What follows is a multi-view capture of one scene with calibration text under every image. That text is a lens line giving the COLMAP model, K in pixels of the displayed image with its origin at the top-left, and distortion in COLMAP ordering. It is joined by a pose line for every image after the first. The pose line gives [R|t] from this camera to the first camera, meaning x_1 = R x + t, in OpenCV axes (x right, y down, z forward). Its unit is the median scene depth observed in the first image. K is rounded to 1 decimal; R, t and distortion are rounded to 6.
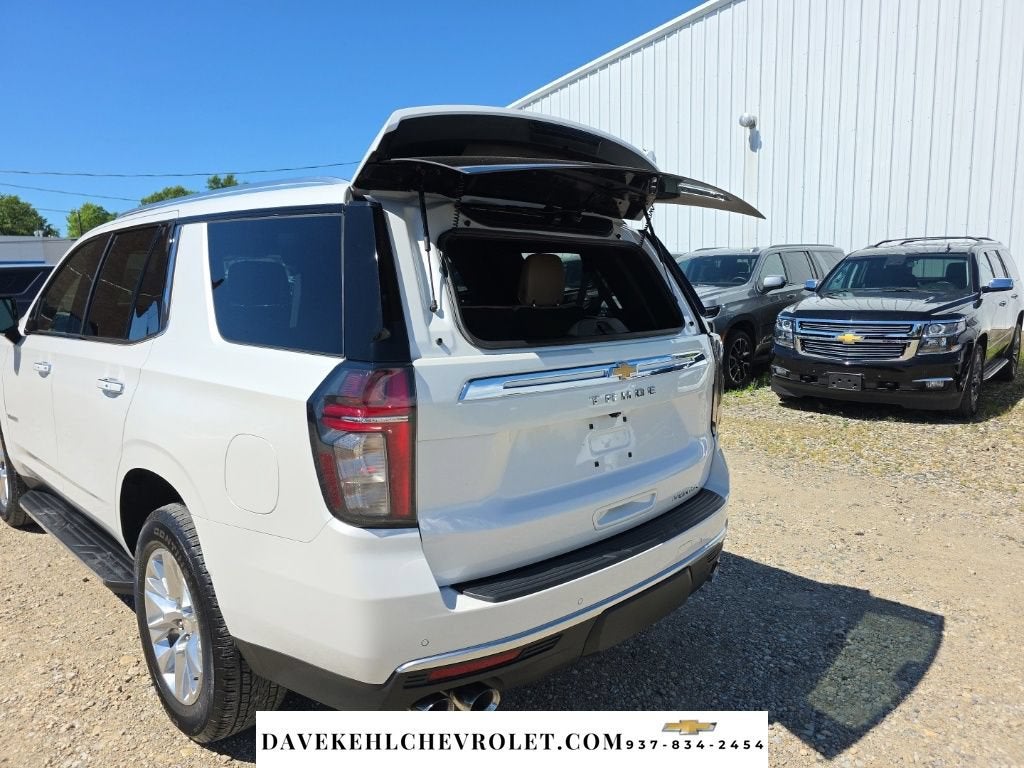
lens RADIAL K [[688.1, 0, 524.1], [0, 688.1, 386.4], [0, 0, 1]] dist [0.057083, -0.052145]
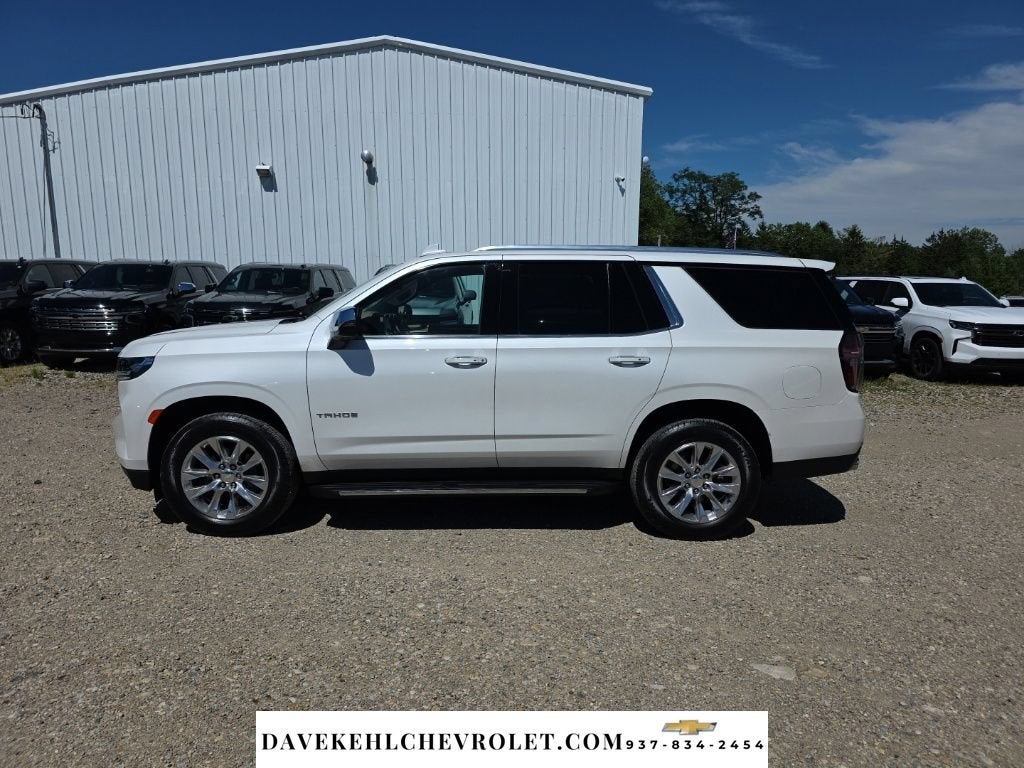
lens RADIAL K [[688.3, 0, 519.6], [0, 688.3, 382.1], [0, 0, 1]] dist [0.055576, -0.044427]
pose [[0.689327, -0.077179, 0.720328, -0.741133], [0.088403, 0.995840, 0.022101, -0.003118], [-0.719037, 0.048444, 0.693282, 0.016685]]
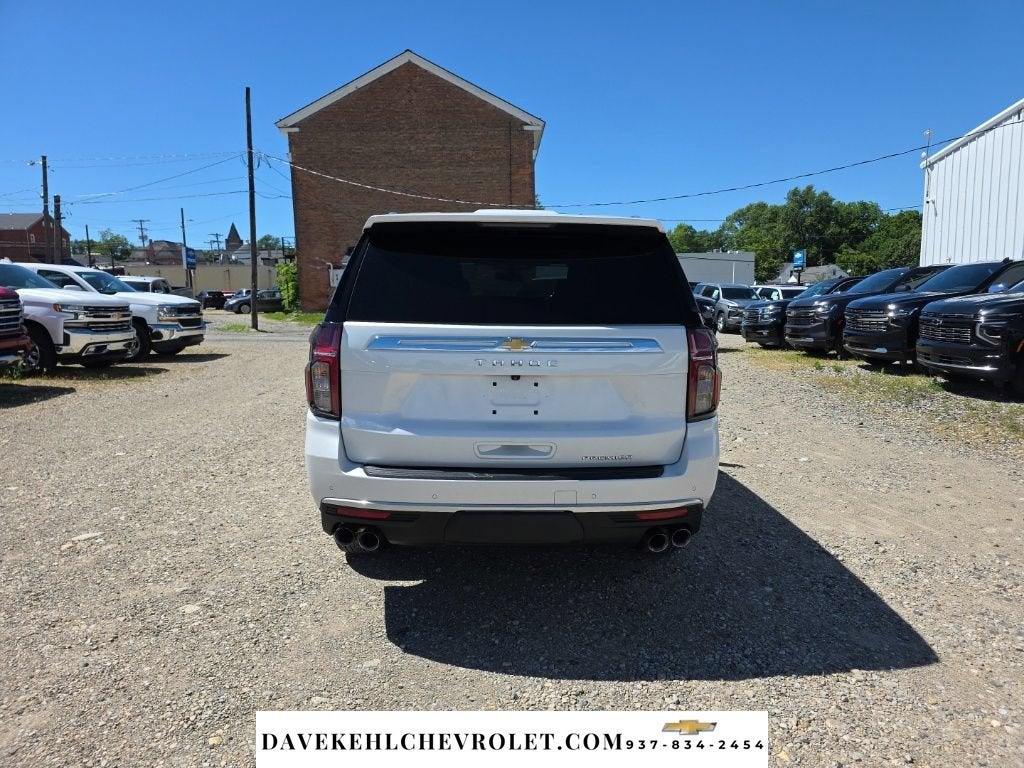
lens RADIAL K [[688.3, 0, 519.6], [0, 688.3, 382.1], [0, 0, 1]] dist [0.055576, -0.044427]
pose [[0.715994, 0.094954, -0.691619, 0.326077], [-0.108469, 0.993806, 0.024149, 0.005183], [0.689628, 0.057729, 0.721859, 0.018795]]
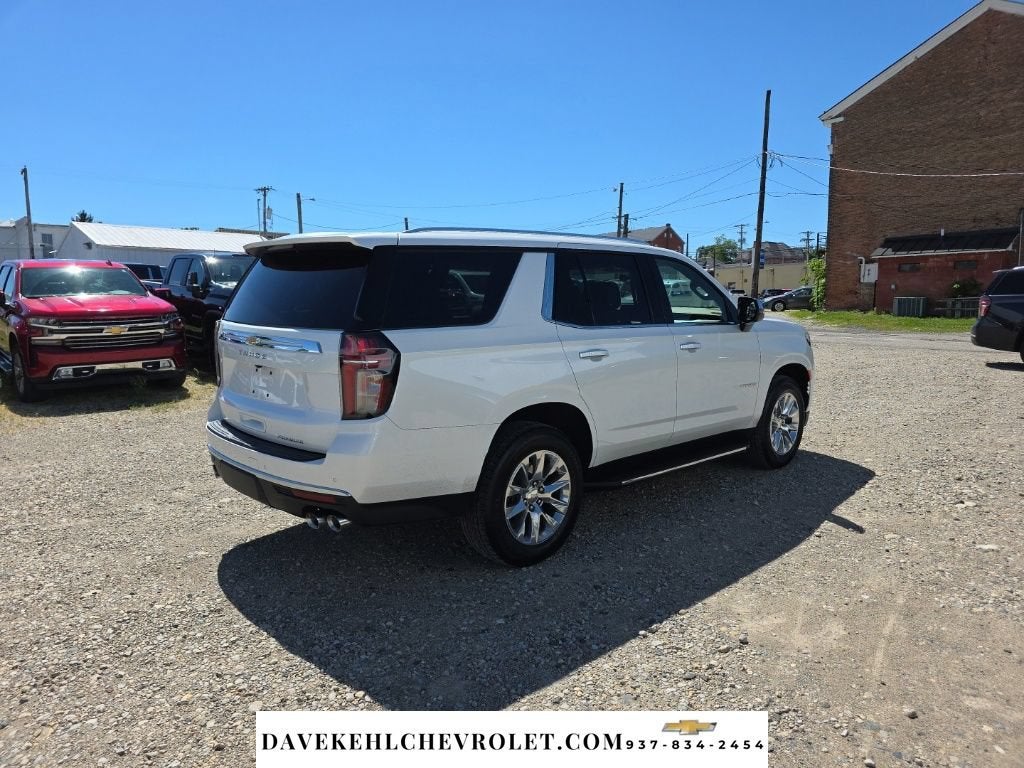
lens RADIAL K [[691.5, 0, 518.8], [0, 691.5, 372.3], [0, 0, 1]] dist [0.050409, -0.040684]
pose [[-0.029989, 0.119663, -0.992362, 0.537607], [-0.139784, 0.982550, 0.122704, -0.066731], [0.989728, 0.142396, -0.012739, 0.463065]]
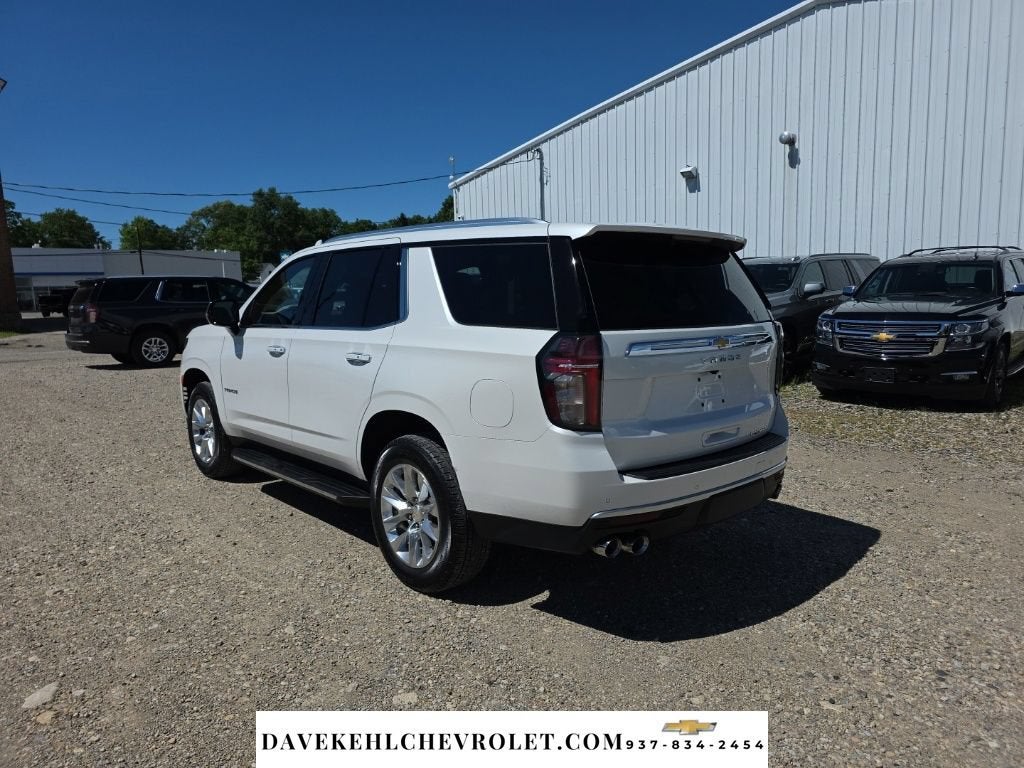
lens RADIAL K [[688.3, 0, 519.6], [0, 688.3, 382.1], [0, 0, 1]] dist [0.055576, -0.044427]
pose [[0.998716, 0.003879, -0.050508, -0.067004], [-0.004817, 0.999818, -0.018465, 0.028610], [0.050427, 0.018684, 0.998553, -0.163111]]
